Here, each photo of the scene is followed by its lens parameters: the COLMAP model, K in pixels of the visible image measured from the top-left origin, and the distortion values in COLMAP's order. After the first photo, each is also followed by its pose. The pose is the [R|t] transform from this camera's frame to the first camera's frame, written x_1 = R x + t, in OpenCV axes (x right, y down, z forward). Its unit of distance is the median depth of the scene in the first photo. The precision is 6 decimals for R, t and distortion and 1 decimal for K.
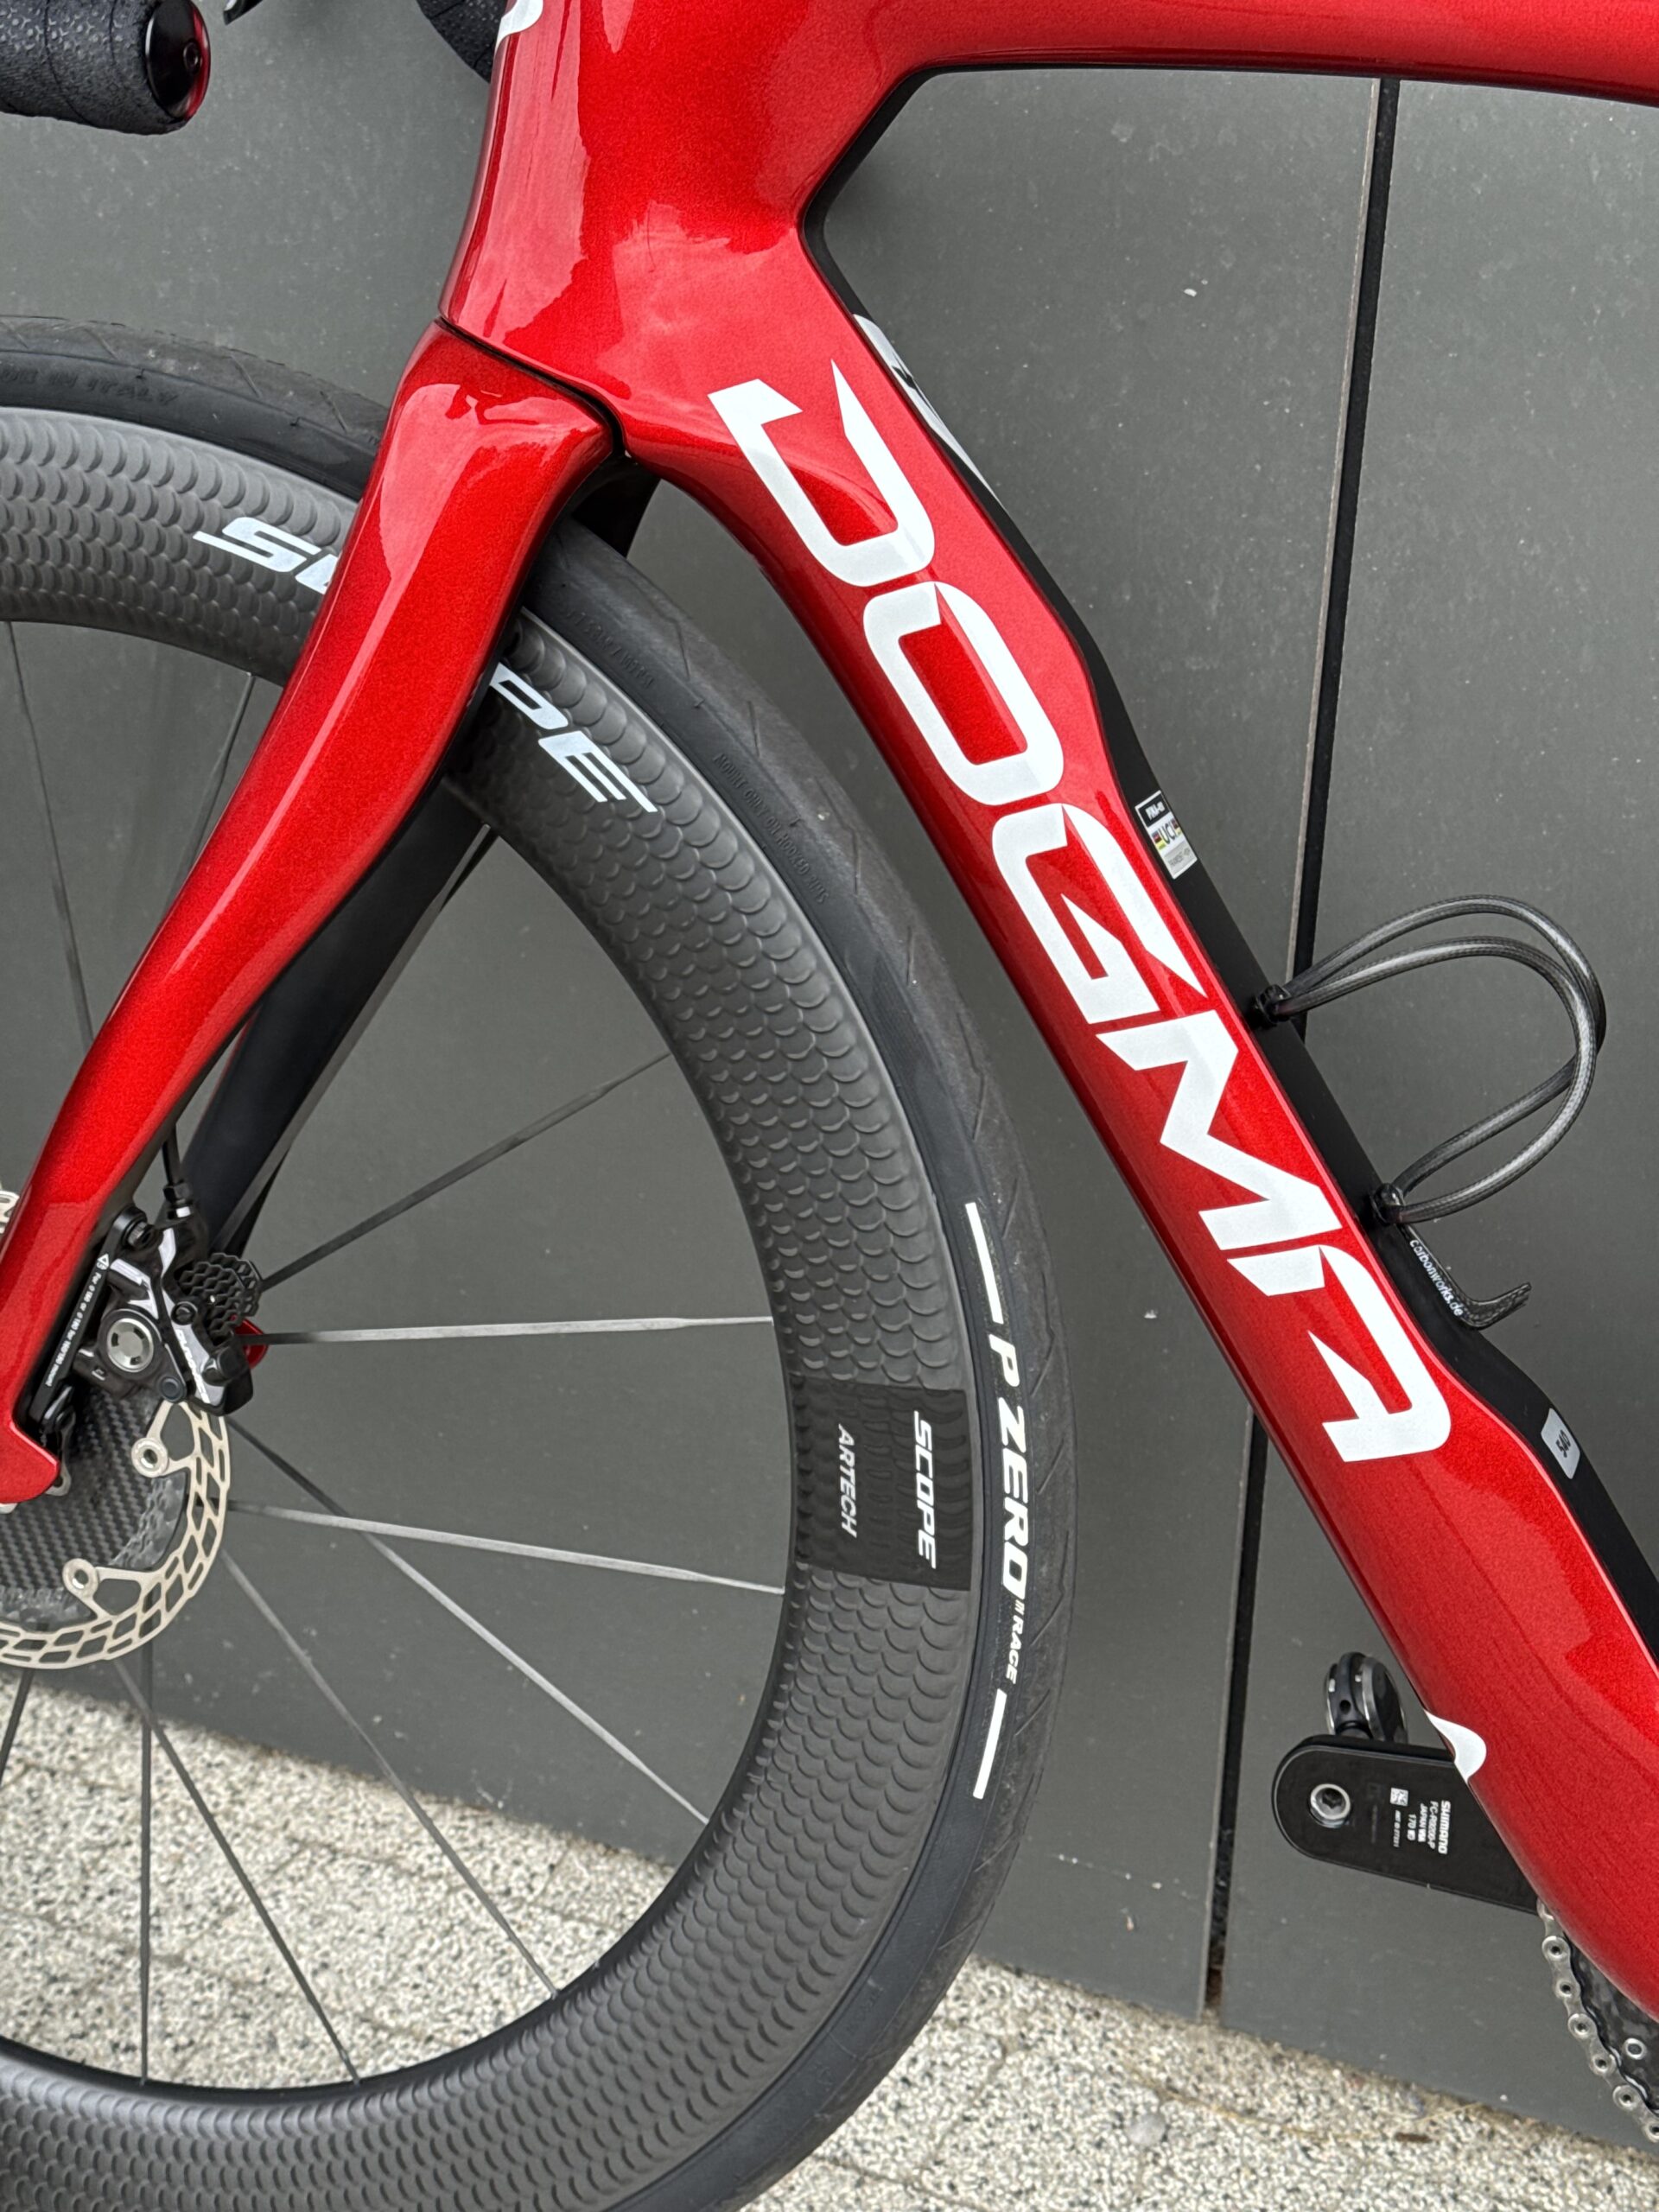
lens RADIAL K [[3054.1, 0, 804.5], [0, 3054.1, 1113.6], [0, 0, 1]] dist [0.192195, -0.405554]
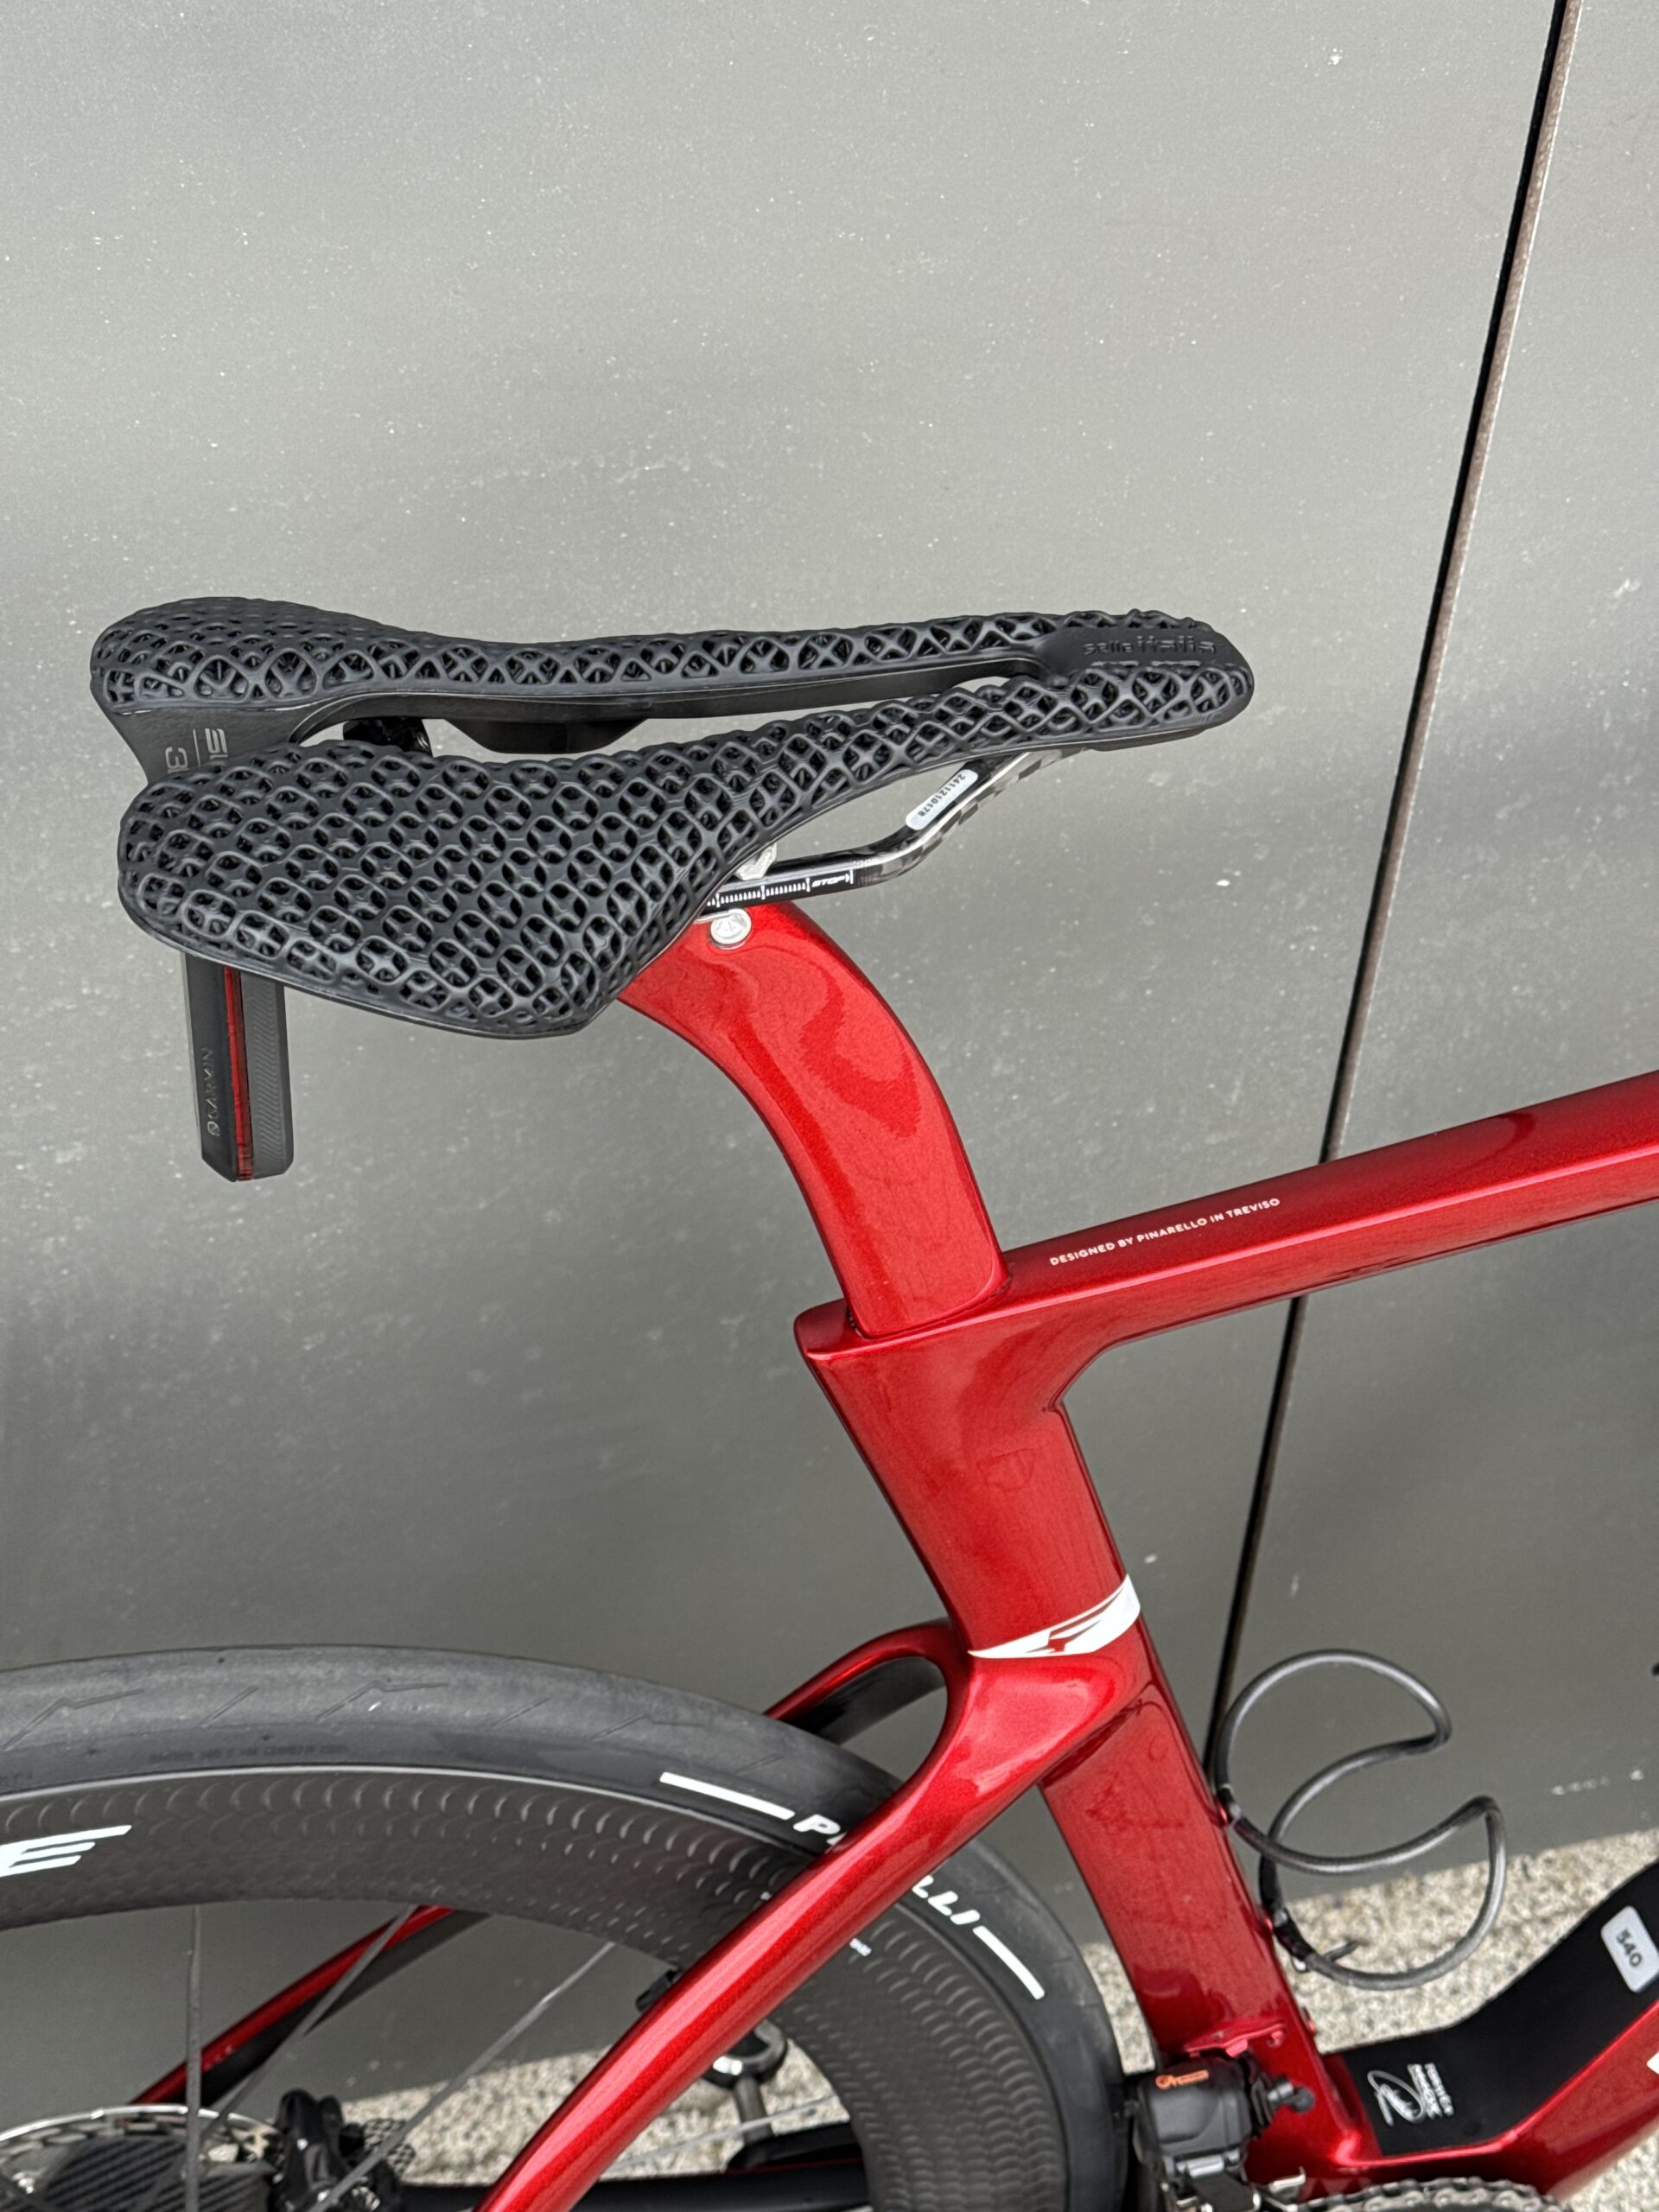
lens RADIAL K [[3052.3, 0, 829.5], [0, 3052.3, 1106.0], [0, 0, 1]] dist [0.158814, -0.026813]
pose [[0.792687, -0.434195, 0.427928, -0.454842], [0.217387, 0.857123, 0.466993, -0.733828], [-0.569553, -0.277154, 0.773819, 0.306727]]
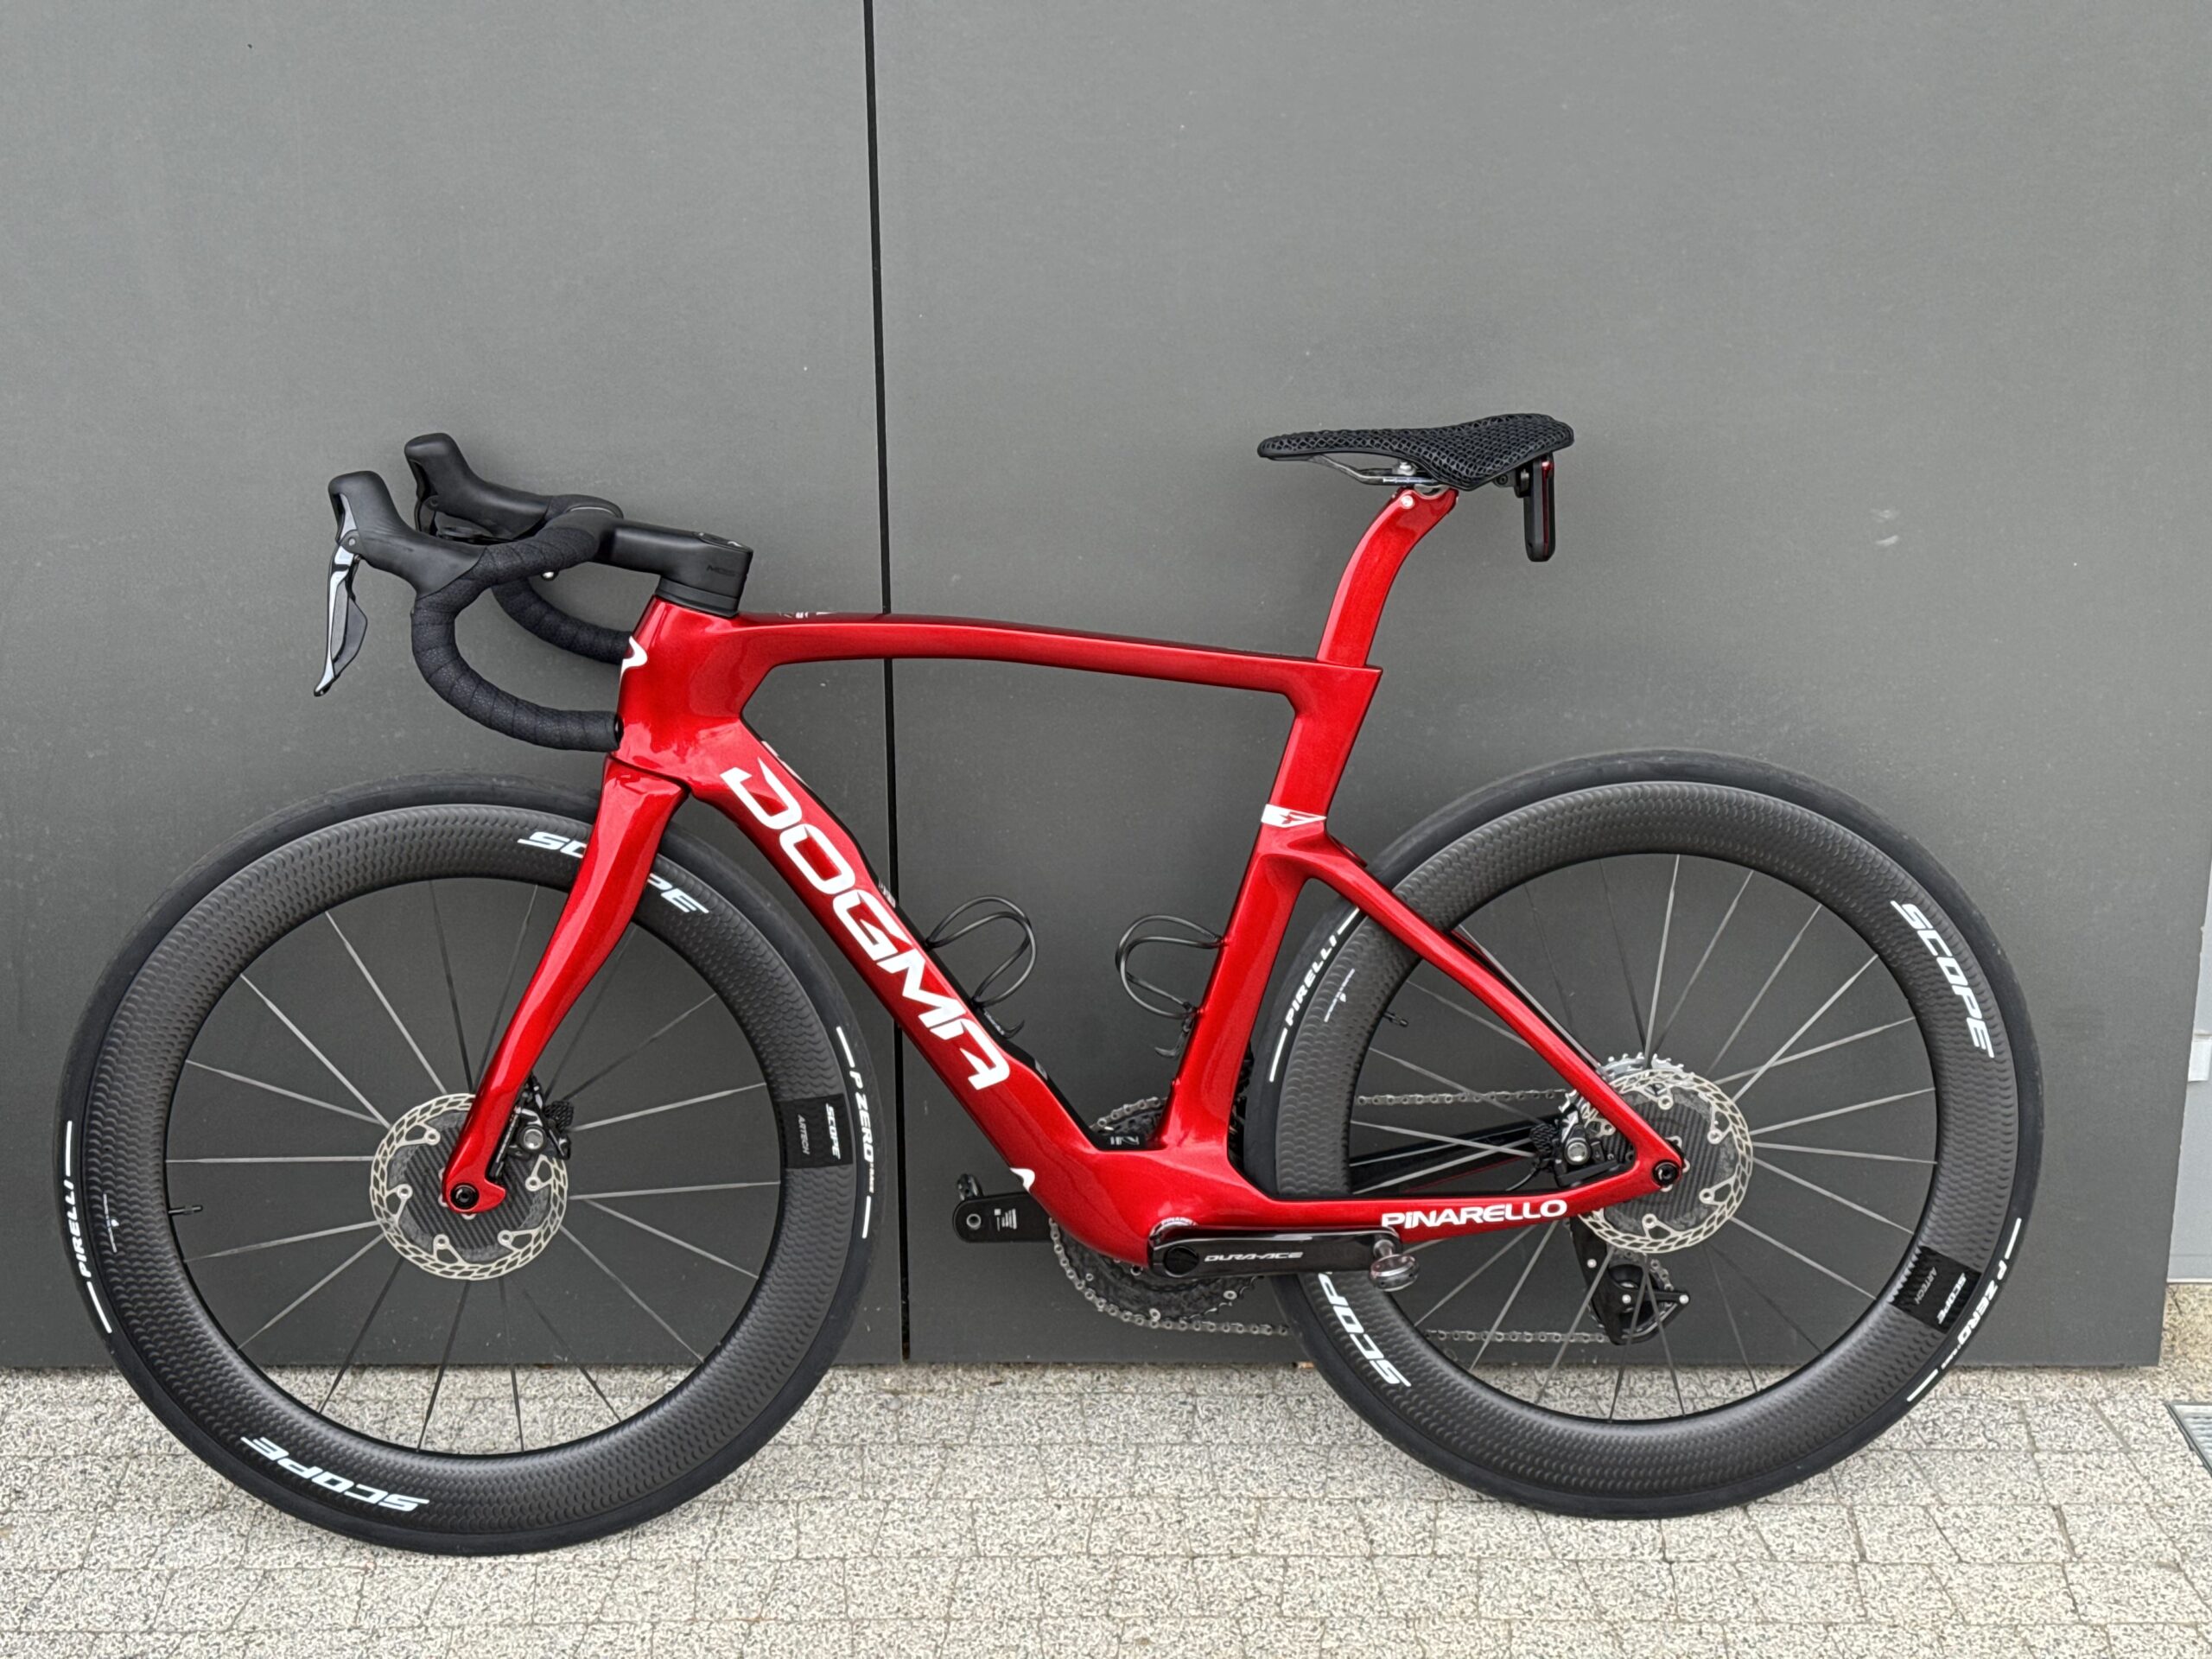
lens RADIAL K [[3052.3, 0, 1080.3], [0, 3052.3, 820.8], [0, 0, 1]] dist [0.158814, -0.026813]
pose [[0.919698, -0.154698, 0.360865, -0.686340], [0.172314, 0.984896, -0.016947, -0.068795], [-0.352793, 0.077768, 0.932464, -1.644215]]
